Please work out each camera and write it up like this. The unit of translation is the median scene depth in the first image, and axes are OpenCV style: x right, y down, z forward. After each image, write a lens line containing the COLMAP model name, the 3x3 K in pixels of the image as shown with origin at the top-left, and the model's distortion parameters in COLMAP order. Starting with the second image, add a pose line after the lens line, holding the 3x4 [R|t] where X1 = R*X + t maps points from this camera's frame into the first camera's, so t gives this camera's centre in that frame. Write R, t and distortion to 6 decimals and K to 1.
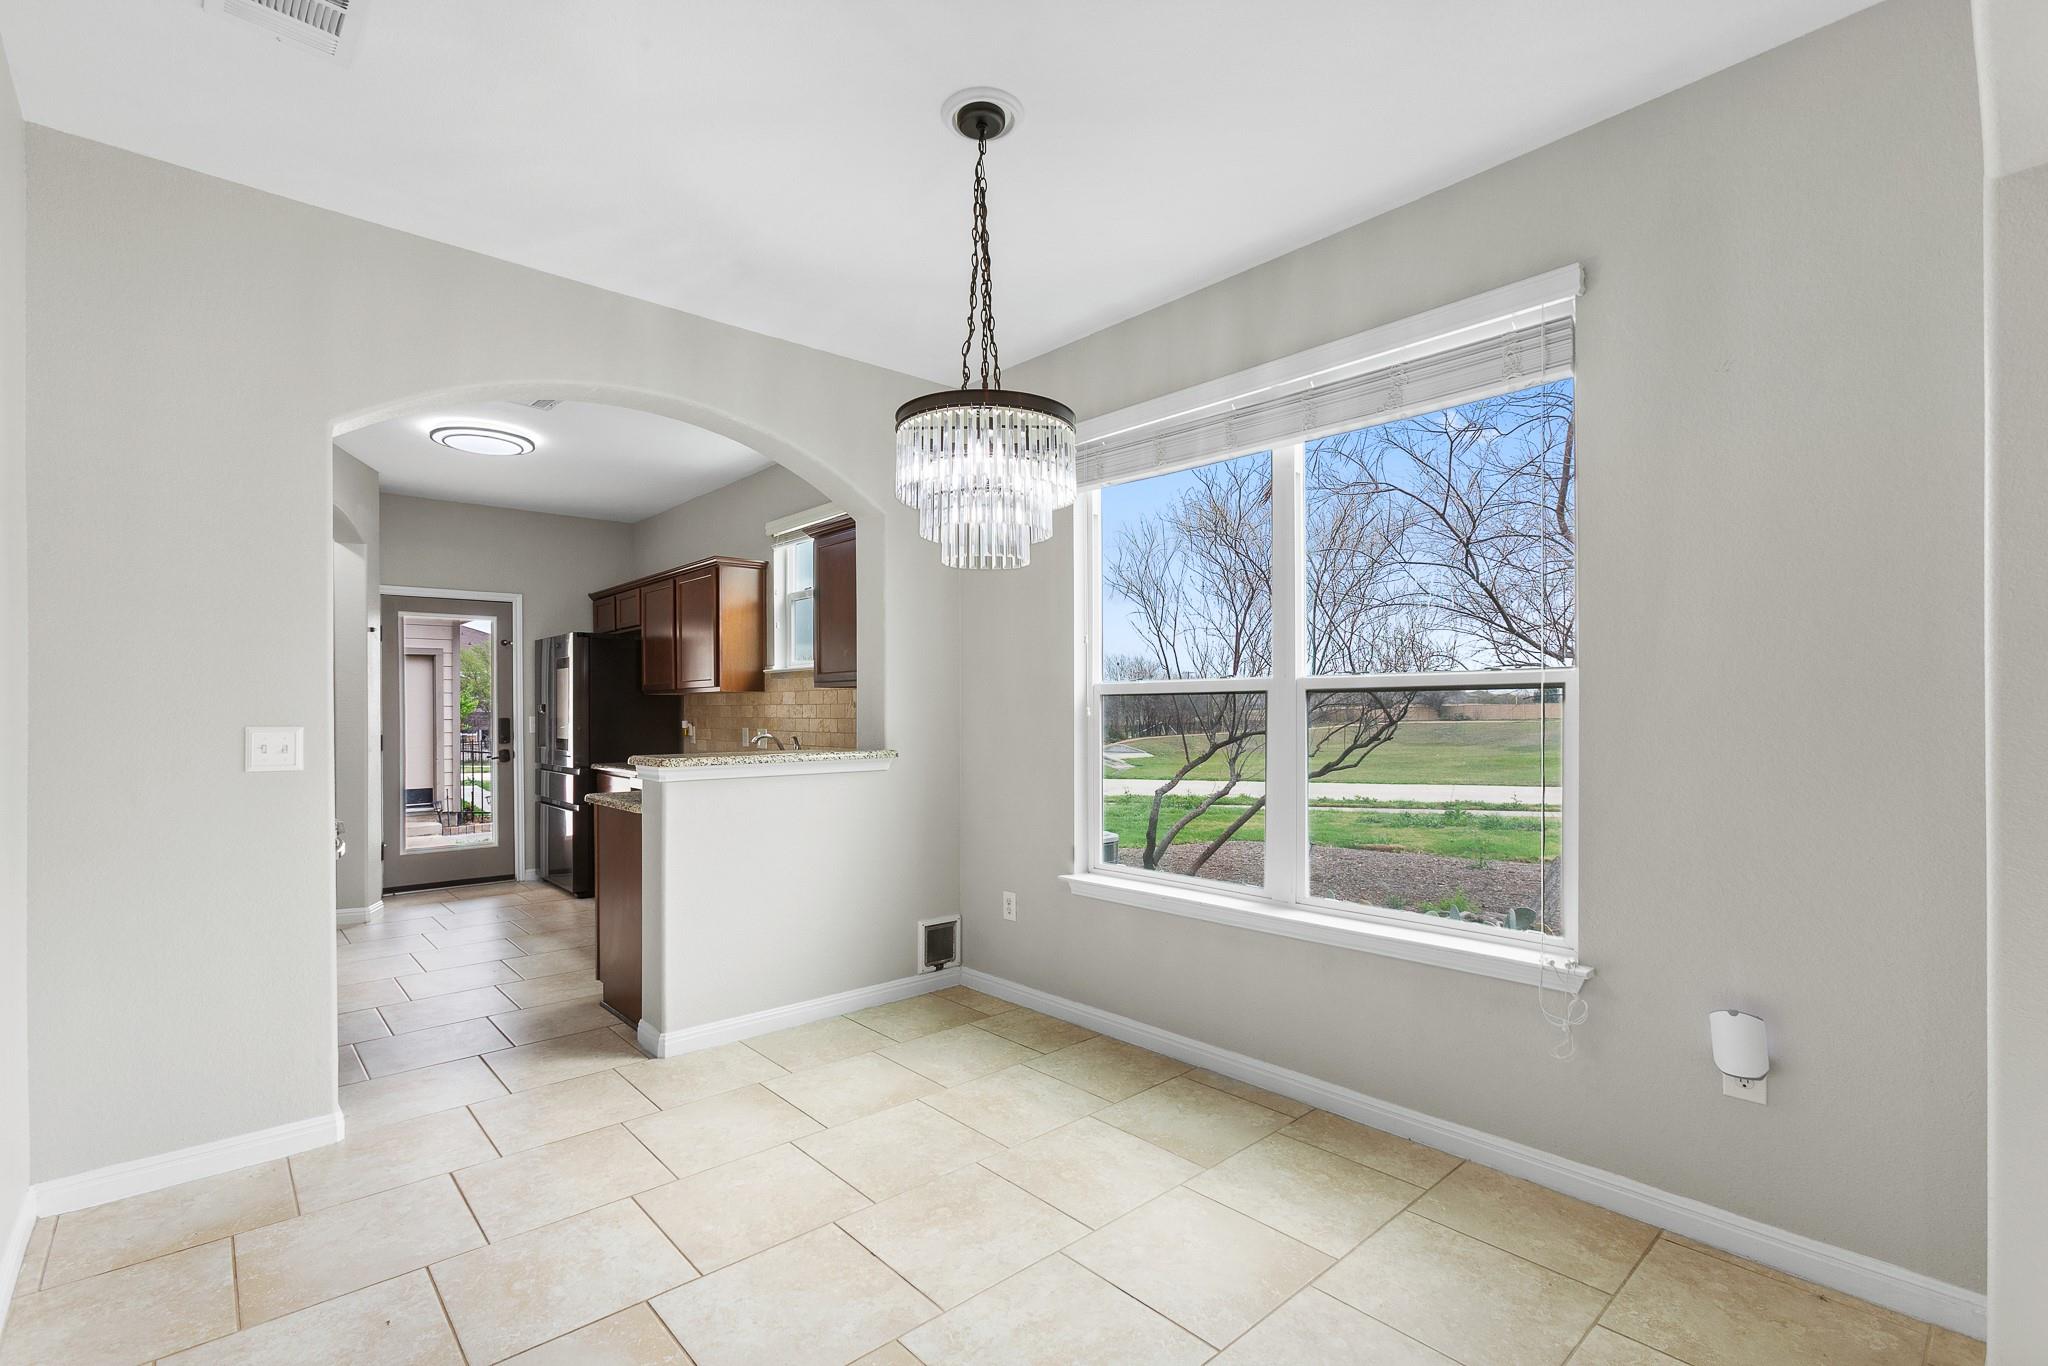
lens RADIAL K [[926.0, 0, 1003.5], [0, 926.0, 720.0], [0, 0, 1]] dist [-0.016811, 0.010798]
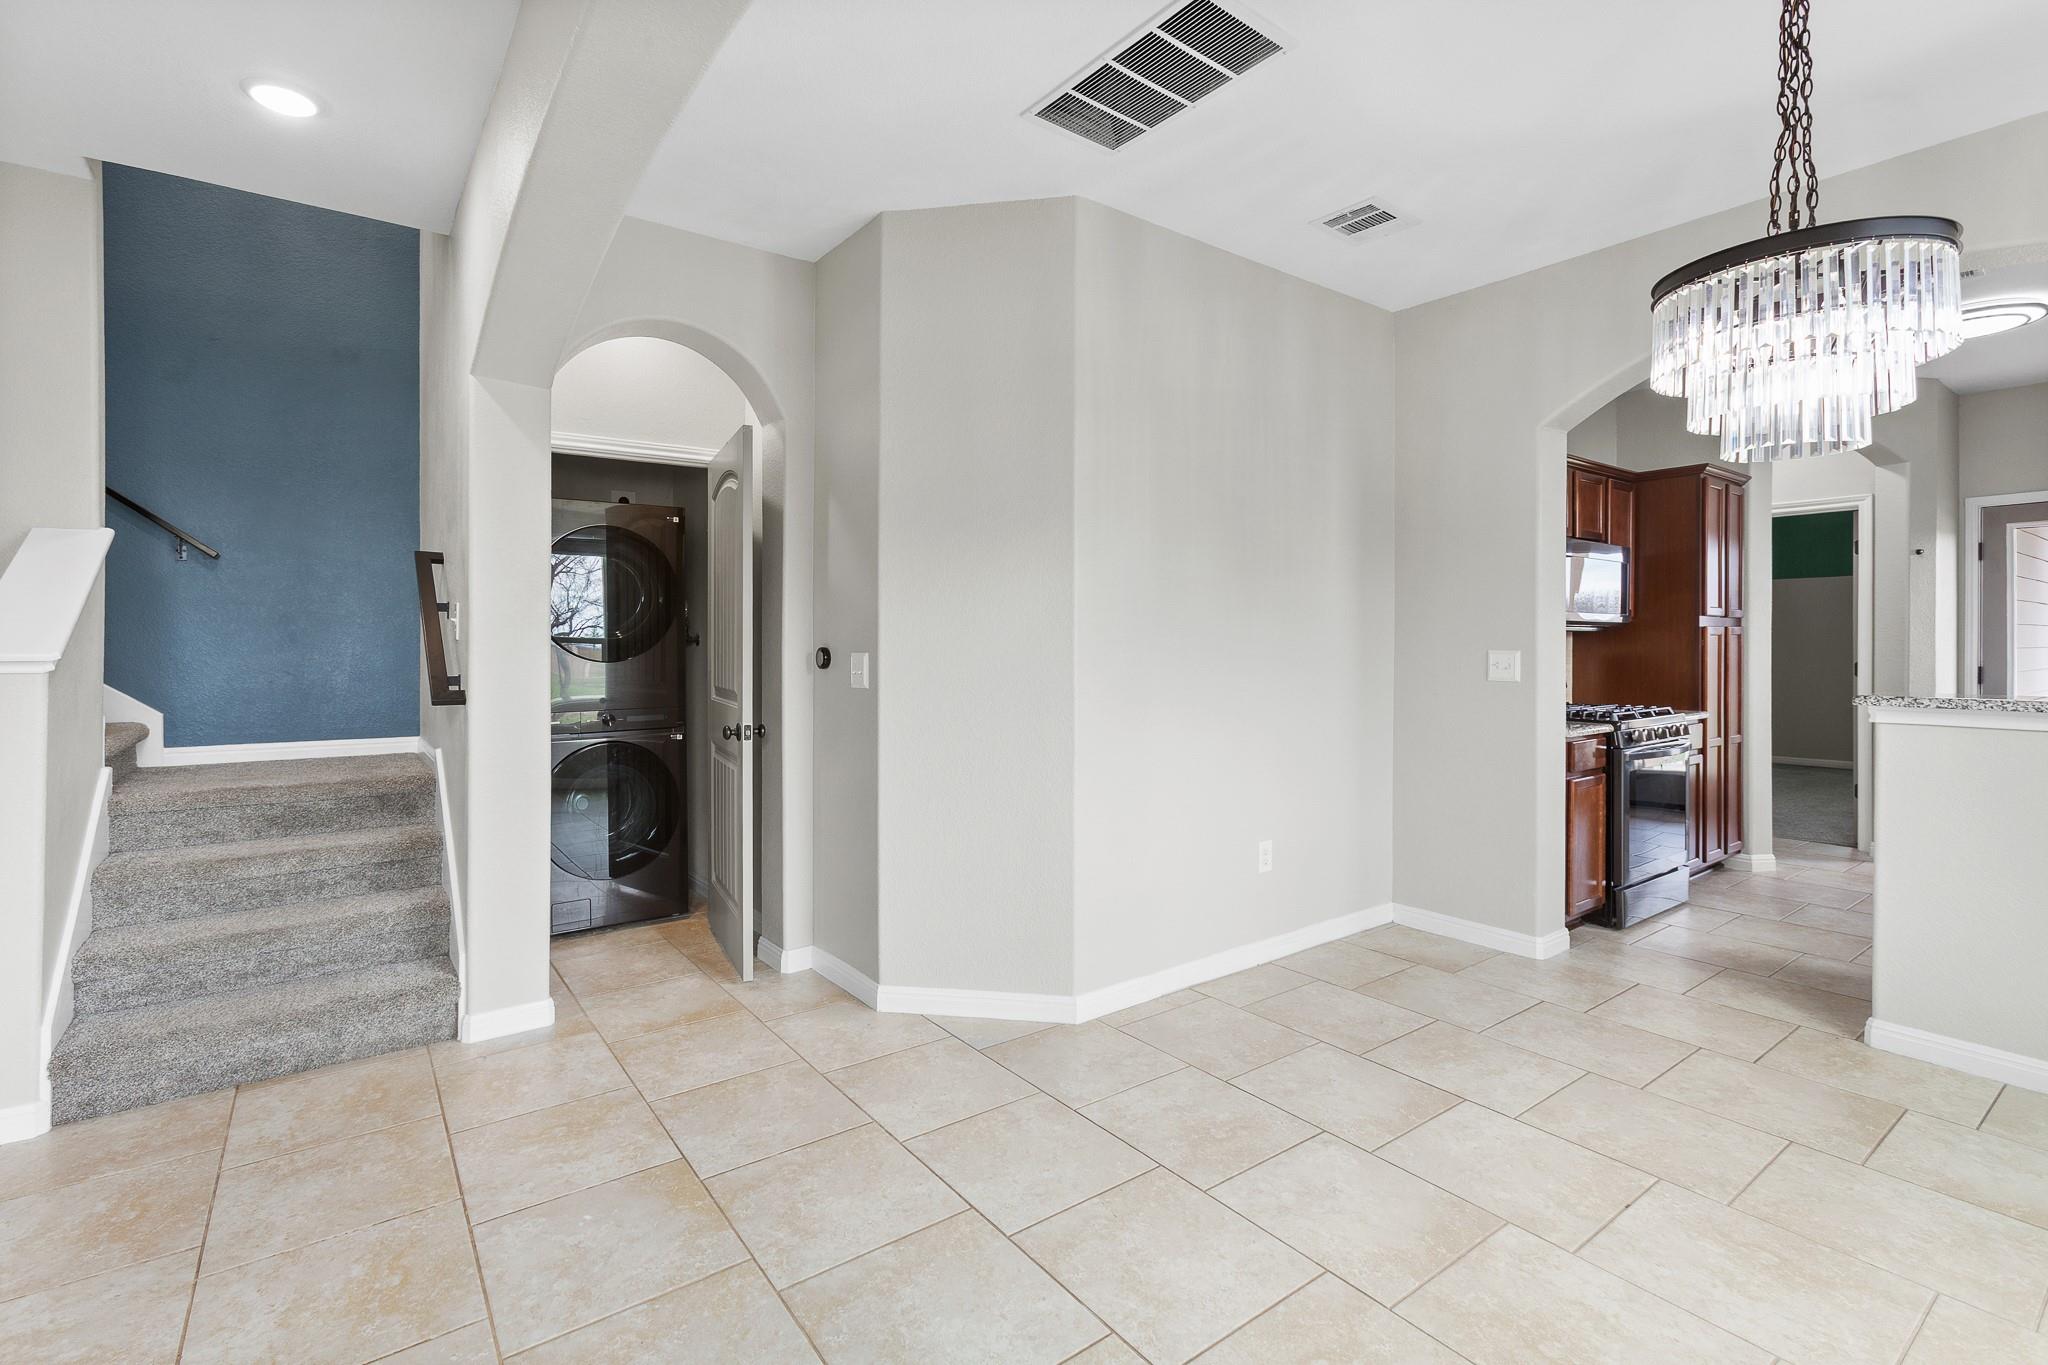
lens RADIAL K [[926.0, 0, 999.5], [0, 926.0, 642.0], [0, 0, 1]] dist [-0.016811, 0.010798]
pose [[-0.092029, 0.002186, -0.995754, 0.320323], [-0.009839, 0.999947, 0.003104, -0.000508], [0.995708, 0.010083, -0.092003, 0.158530]]
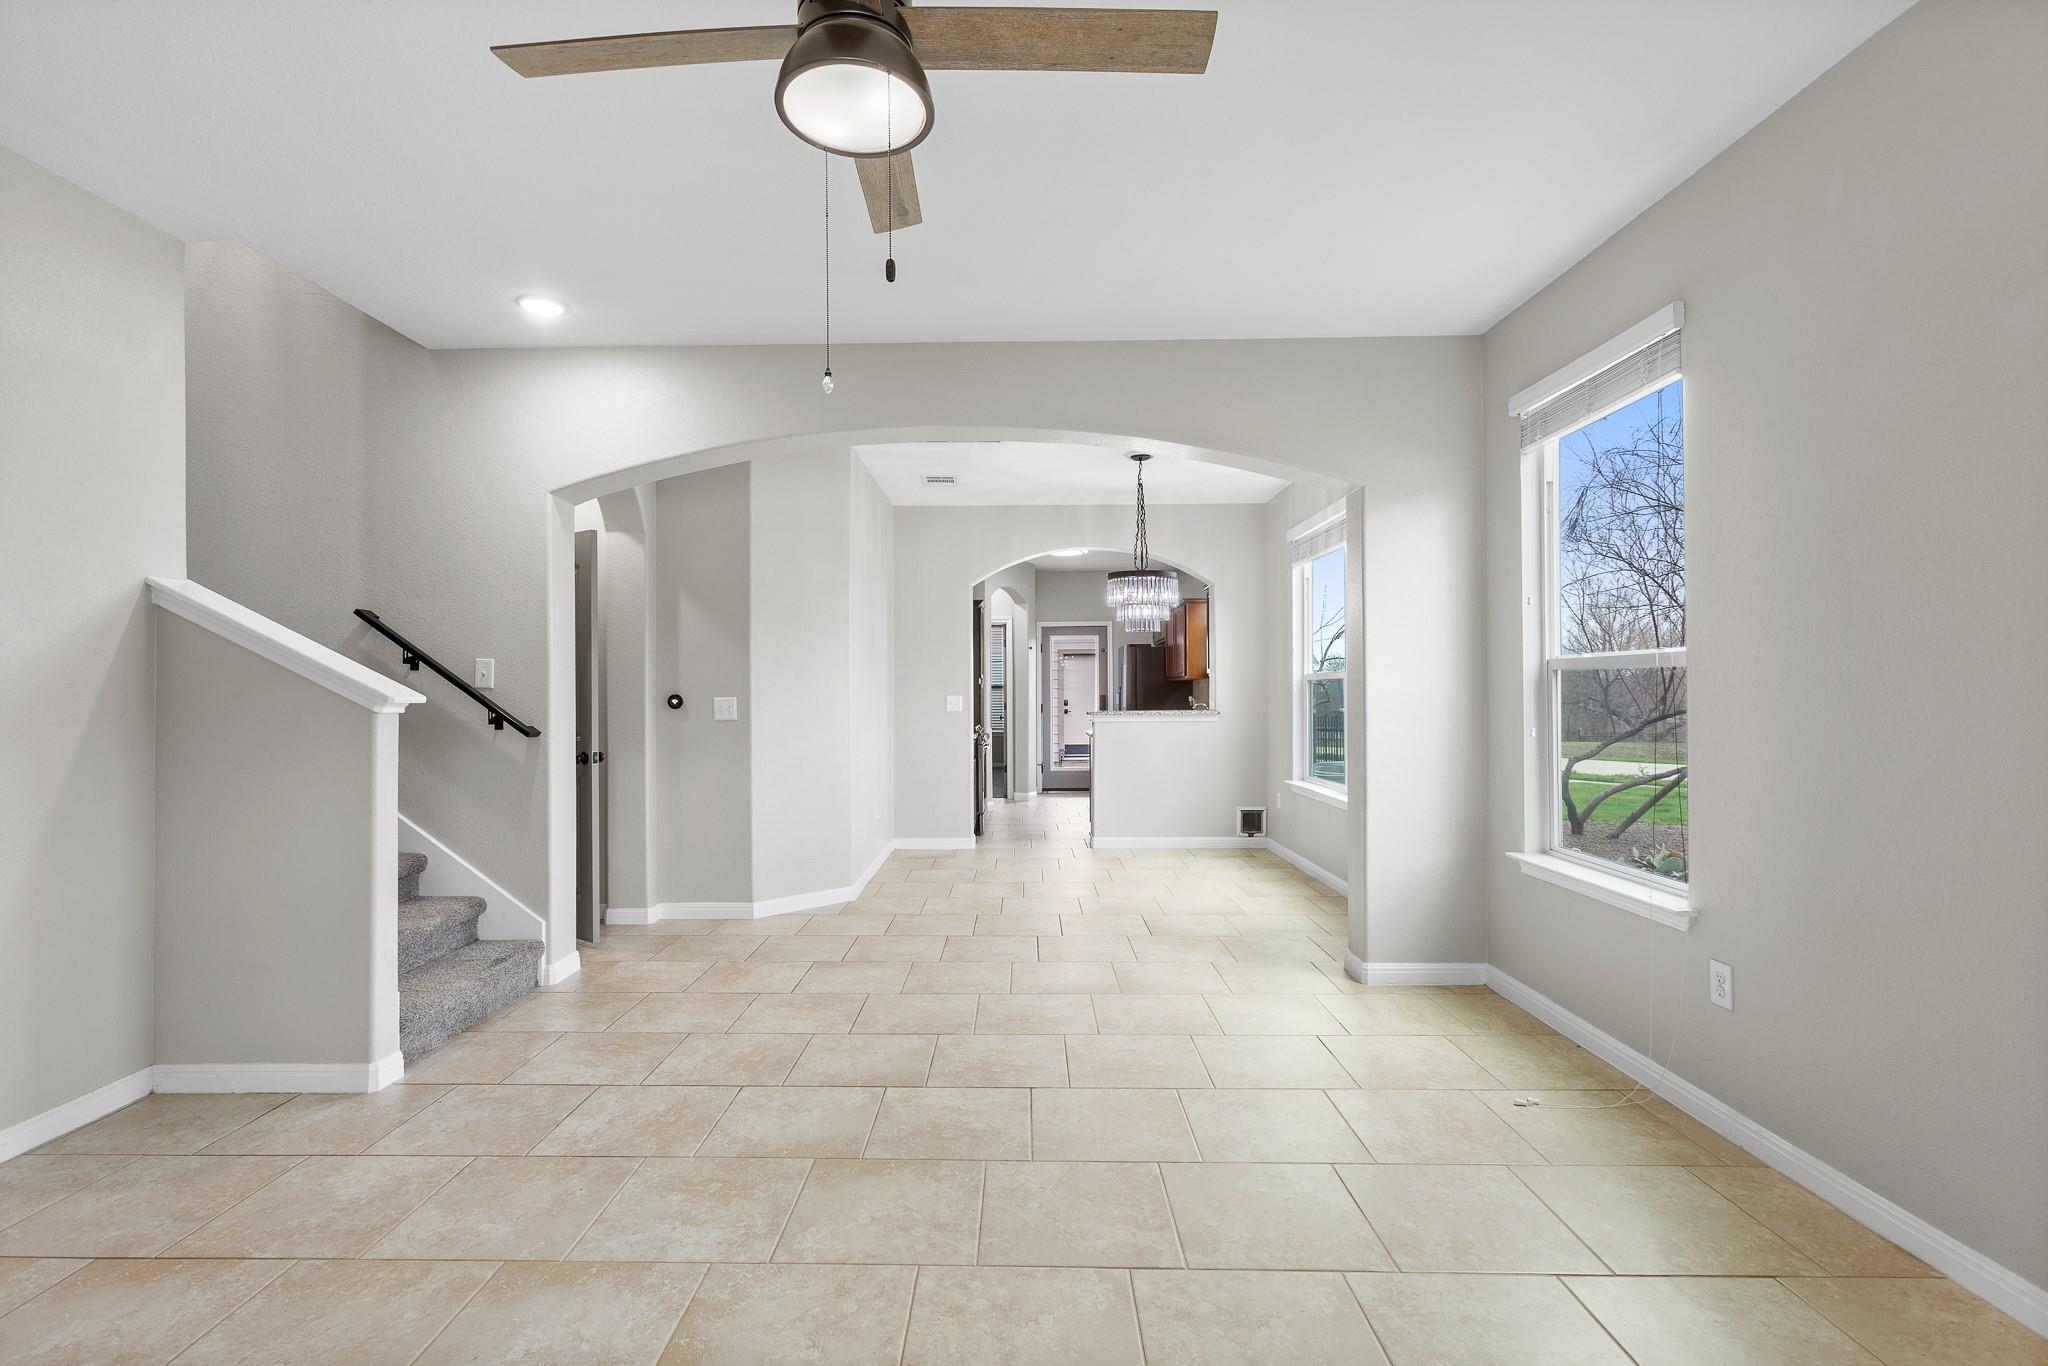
lens RADIAL K [[926.0, 0, 1010.2], [0, 926.0, 682.4], [0, 0, 1]] dist [-0.016811, 0.010798]
pose [[0.744587, -0.007922, -0.667478, 0.556187], [-0.005627, 0.999820, -0.018143, 0.008259], [0.667501, 0.017264, 0.744409, -0.451382]]
